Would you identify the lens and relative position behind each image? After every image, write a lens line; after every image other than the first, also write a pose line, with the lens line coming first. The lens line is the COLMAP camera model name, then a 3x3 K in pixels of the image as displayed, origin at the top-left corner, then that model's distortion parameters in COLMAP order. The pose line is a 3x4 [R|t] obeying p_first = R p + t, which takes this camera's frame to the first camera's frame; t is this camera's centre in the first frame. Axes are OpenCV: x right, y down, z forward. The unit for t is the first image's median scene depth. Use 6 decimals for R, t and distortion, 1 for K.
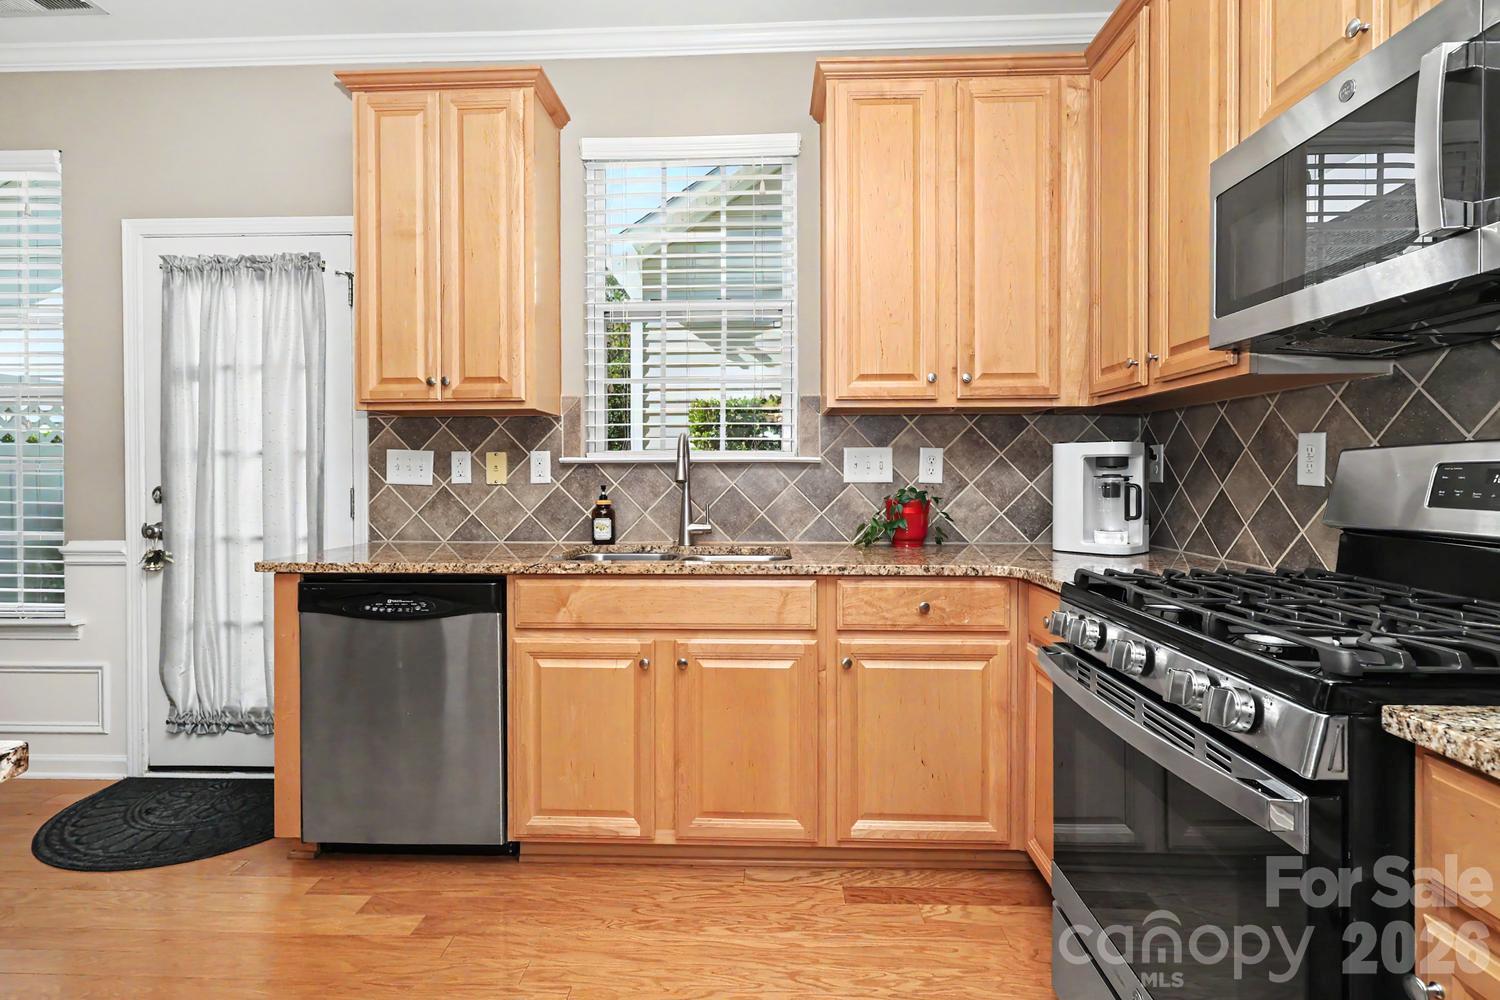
lens RADIAL K [[712.5, 0, 729.3], [0, 712.5, 478.5], [0, 0, 1]] dist [0.000497, 0.001787]
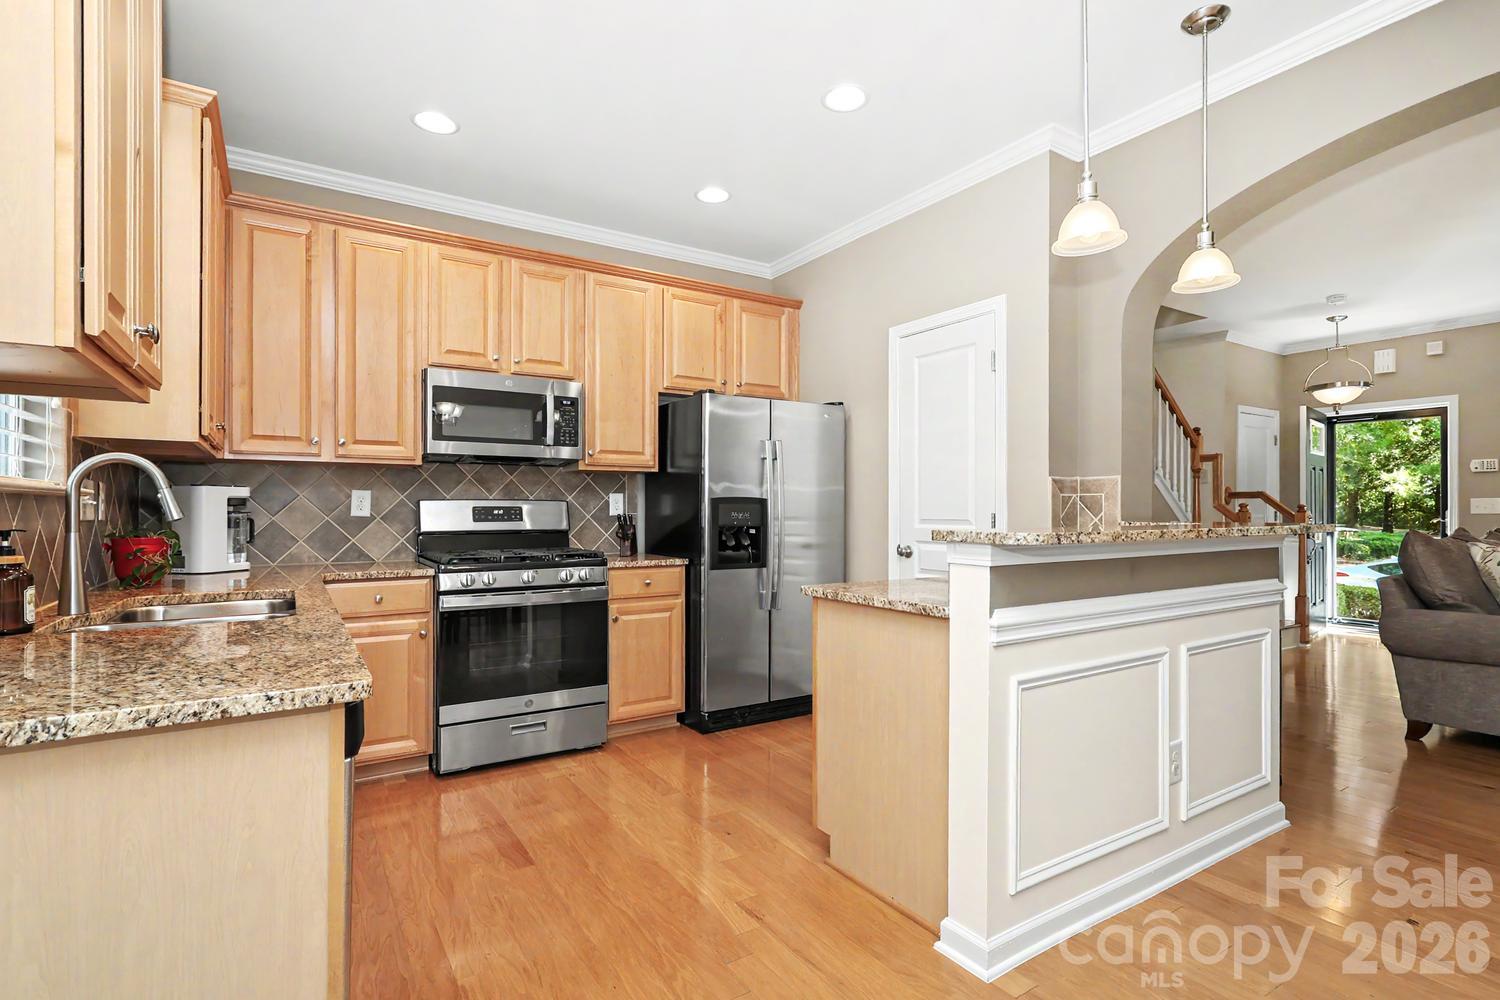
lens RADIAL K [[712.5, 0, 758.3], [0, 712.5, 511.5], [0, 0, 1]] dist [0.000497, 0.001787]
pose [[-0.564046, 0.000892, 0.825743, -0.961436], [0.007187, 0.999967, 0.003828, -0.003019], [-0.825712, 0.008094, -0.564034, 0.804699]]
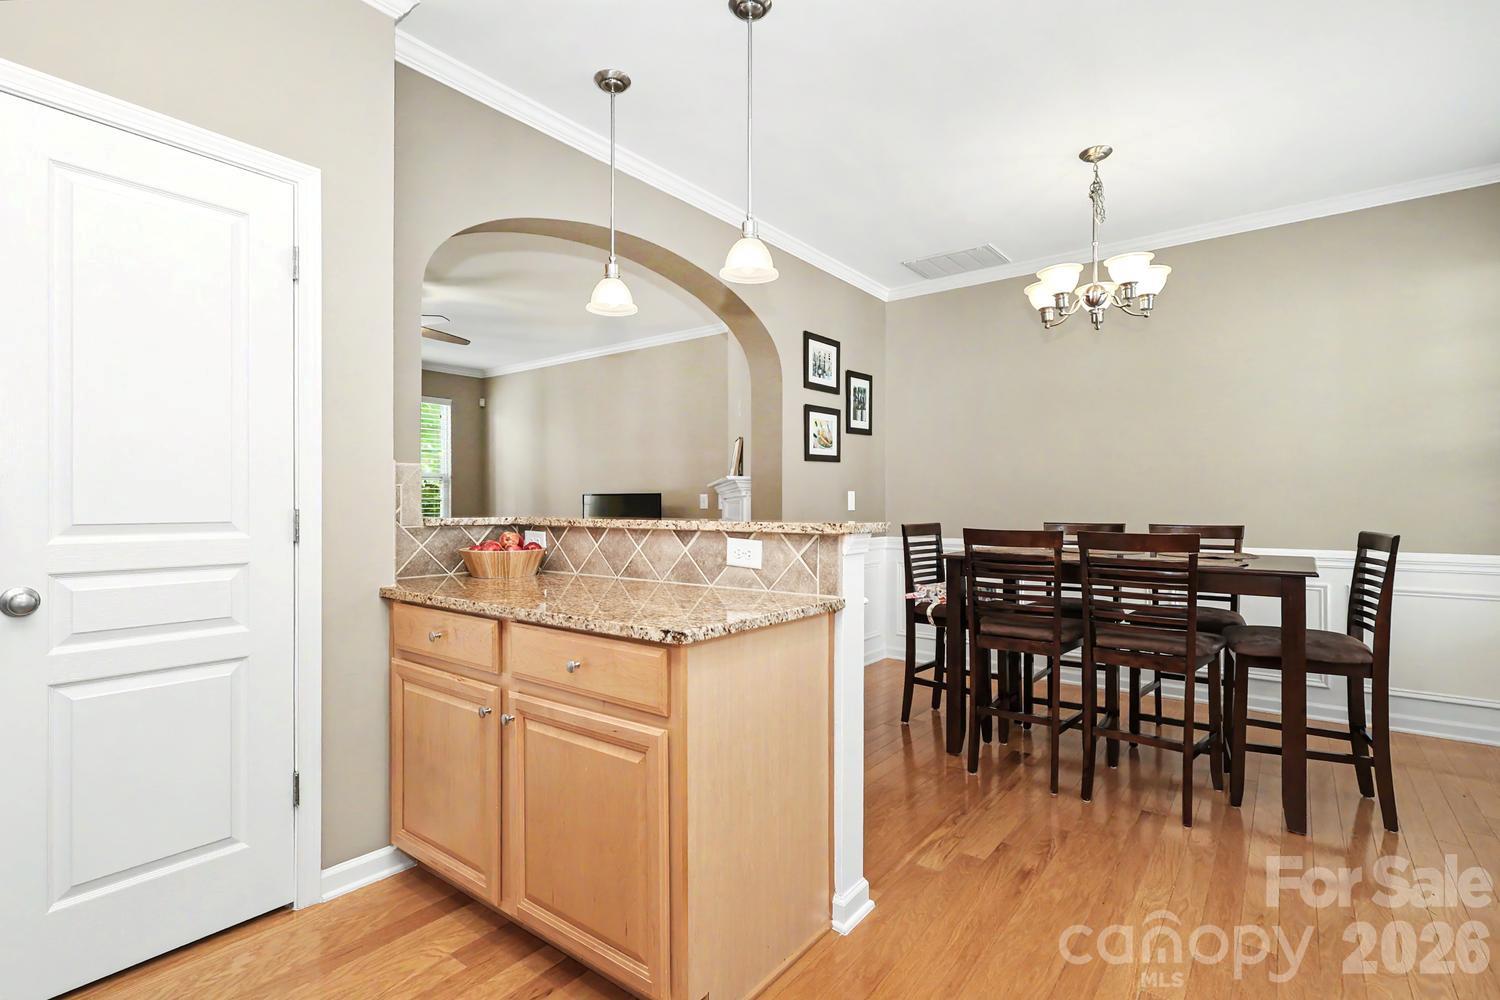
lens RADIAL K [[712.5, 0, 750.7], [0, 712.5, 503.2], [0, 0, 1]] dist [0.000497, 0.001787]
pose [[-0.562092, 0.000774, -0.827074, 0.156558], [-0.003597, 0.999988, 0.003380, -0.002036], [0.827067, 0.004875, -0.562082, 0.586882]]
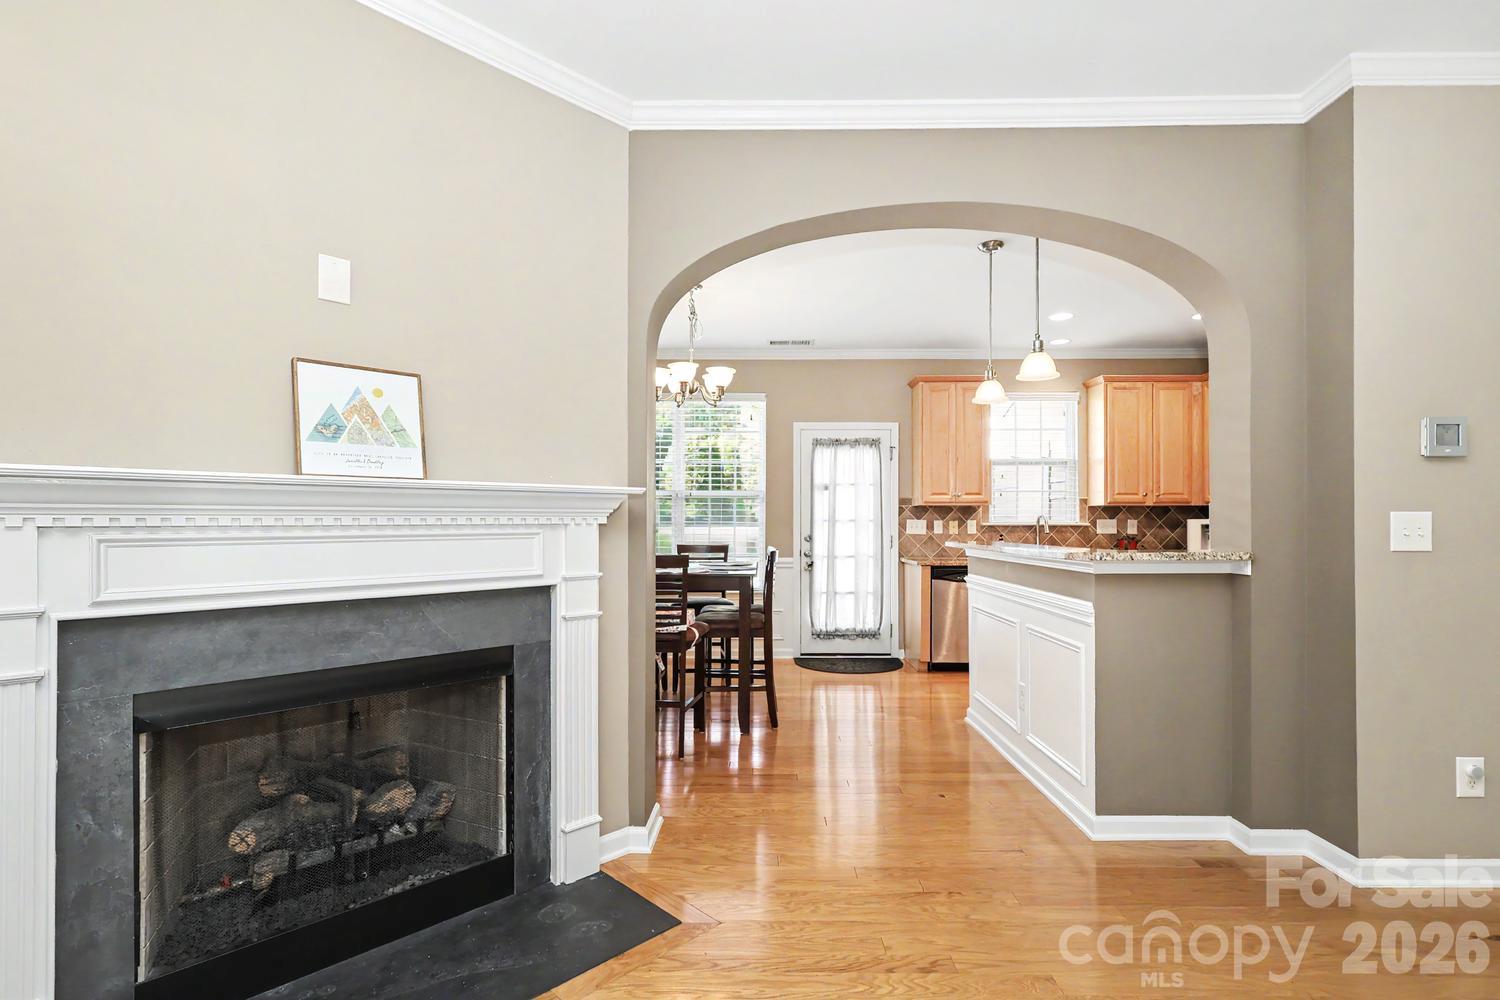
lens RADIAL K [[712.5, 0, 737.8], [0, 712.5, 520.0], [0, 0, 1]] dist [0.000497, 0.001787]
pose [[0.999275, 0.003685, 0.037882, -1.155996], [-0.003195, 0.999911, -0.012983, -0.006179], [-0.037926, 0.012853, 0.999198, -1.384805]]
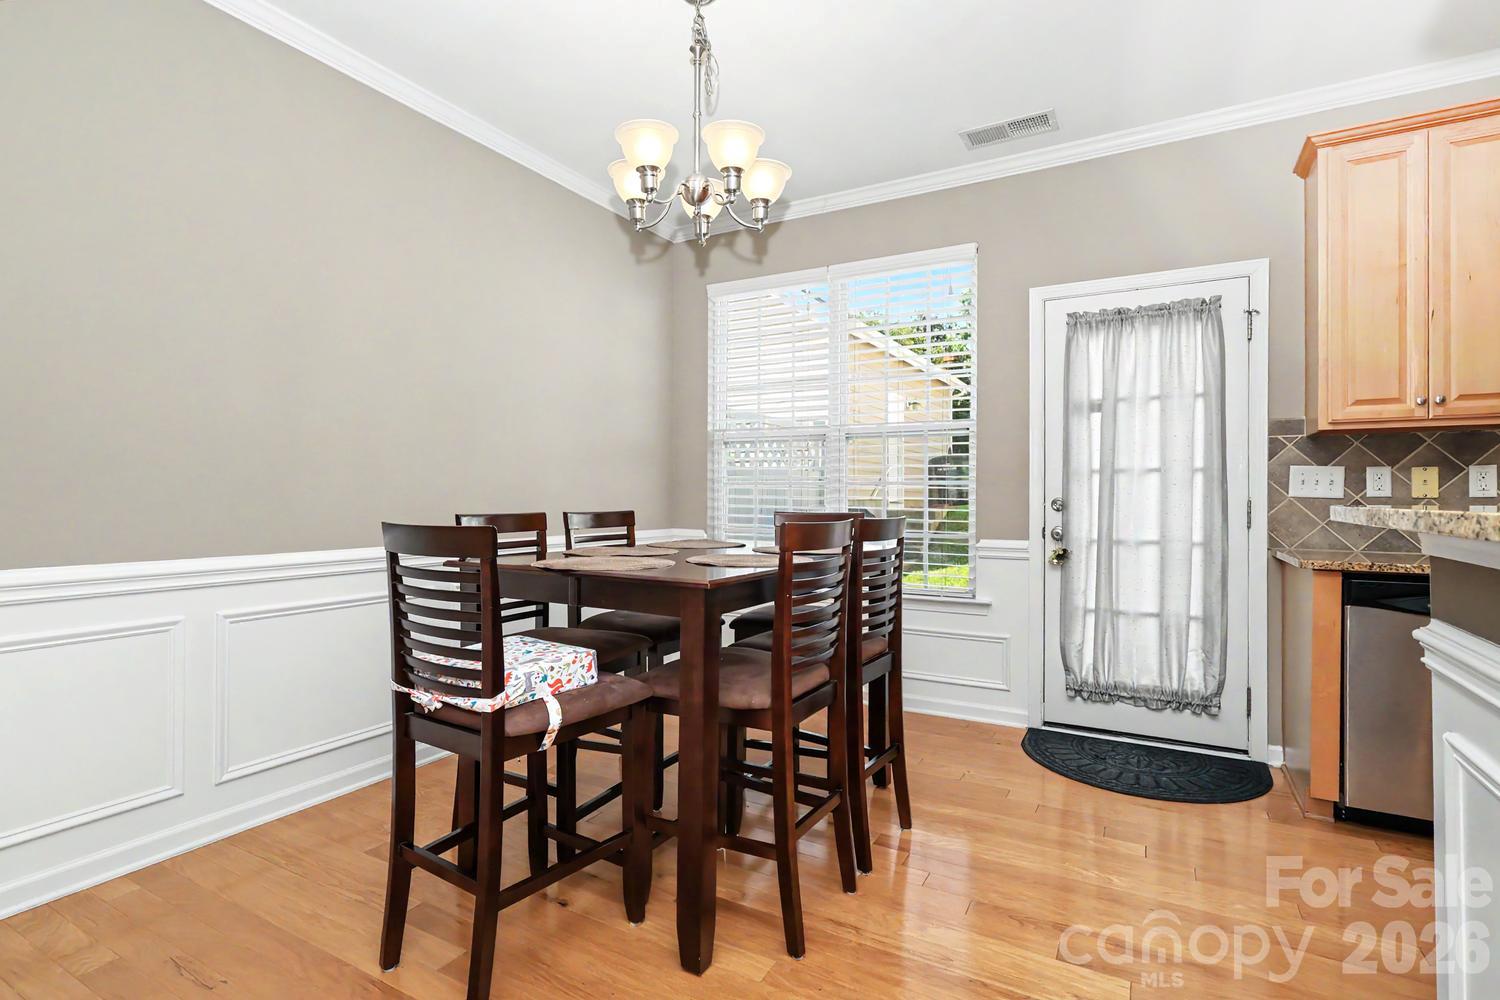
lens RADIAL K [[712.5, 0, 750.5], [0, 712.5, 494.2], [0, 0, 1]] dist [0.000497, 0.001787]
pose [[0.892621, 0.004445, -0.450785, -0.741156], [-0.009110, 0.999925, -0.008180, 0.020256], [0.450715, 0.011408, 0.892595, -0.368594]]
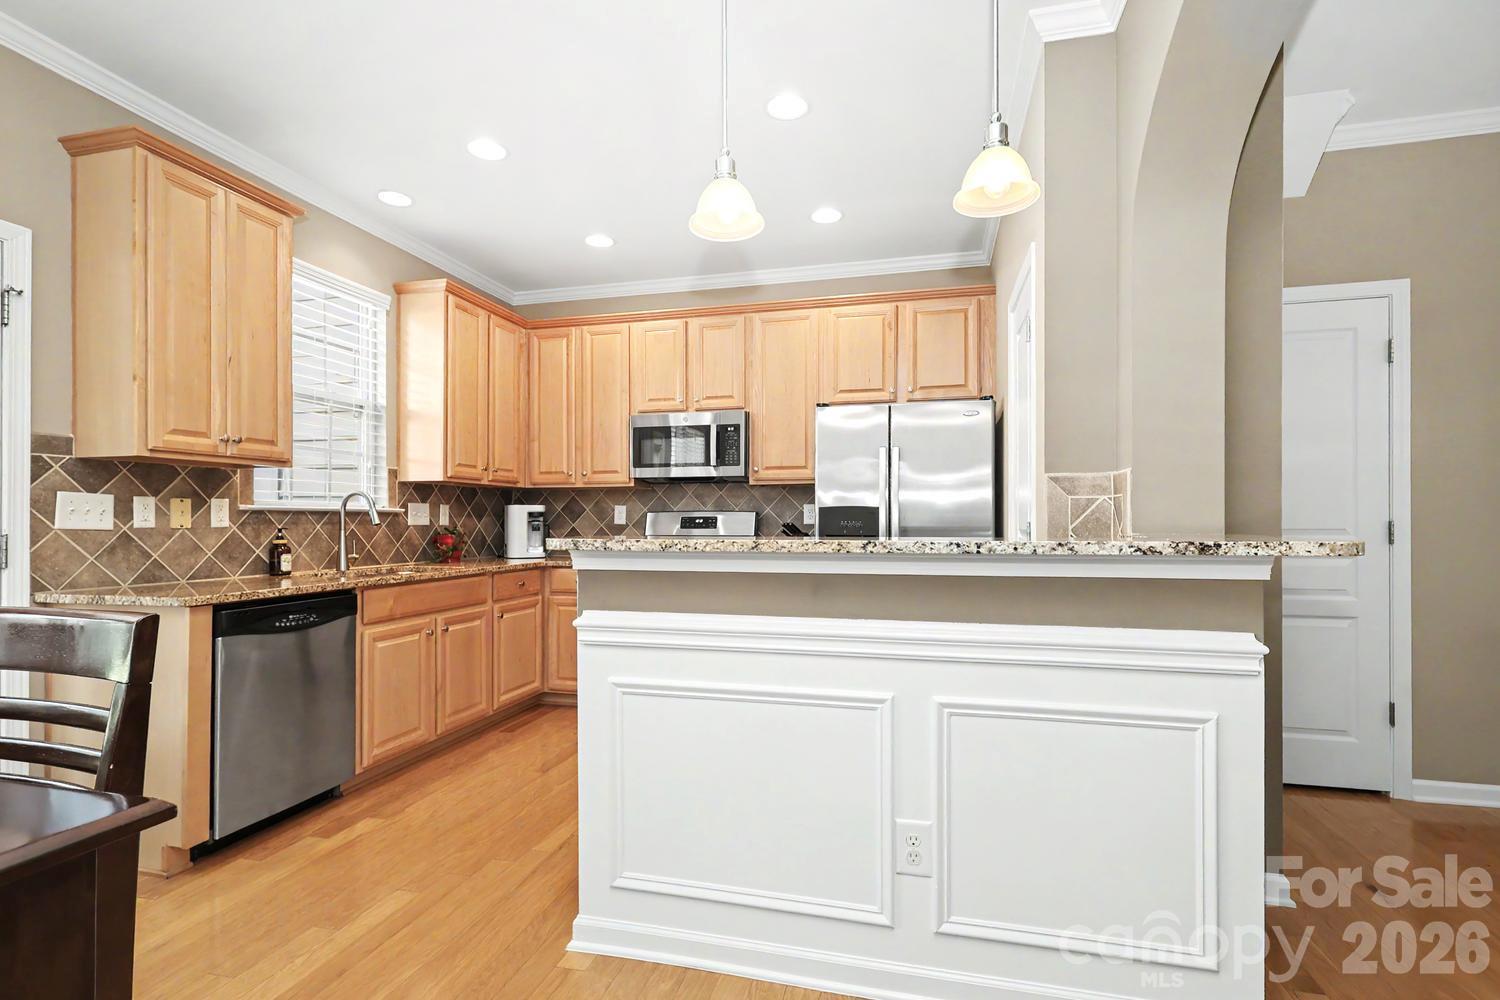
lens RADIAL K [[712.5, 0, 744.6], [0, 712.5, 515.6], [0, 0, 1]] dist [0.000497, 0.001787]
pose [[0.220707, 0.009229, 0.975296, -1.201885], [0.006421, 0.999920, -0.010916, 0.006295], [-0.975319, 0.008672, 0.220630, -0.066391]]
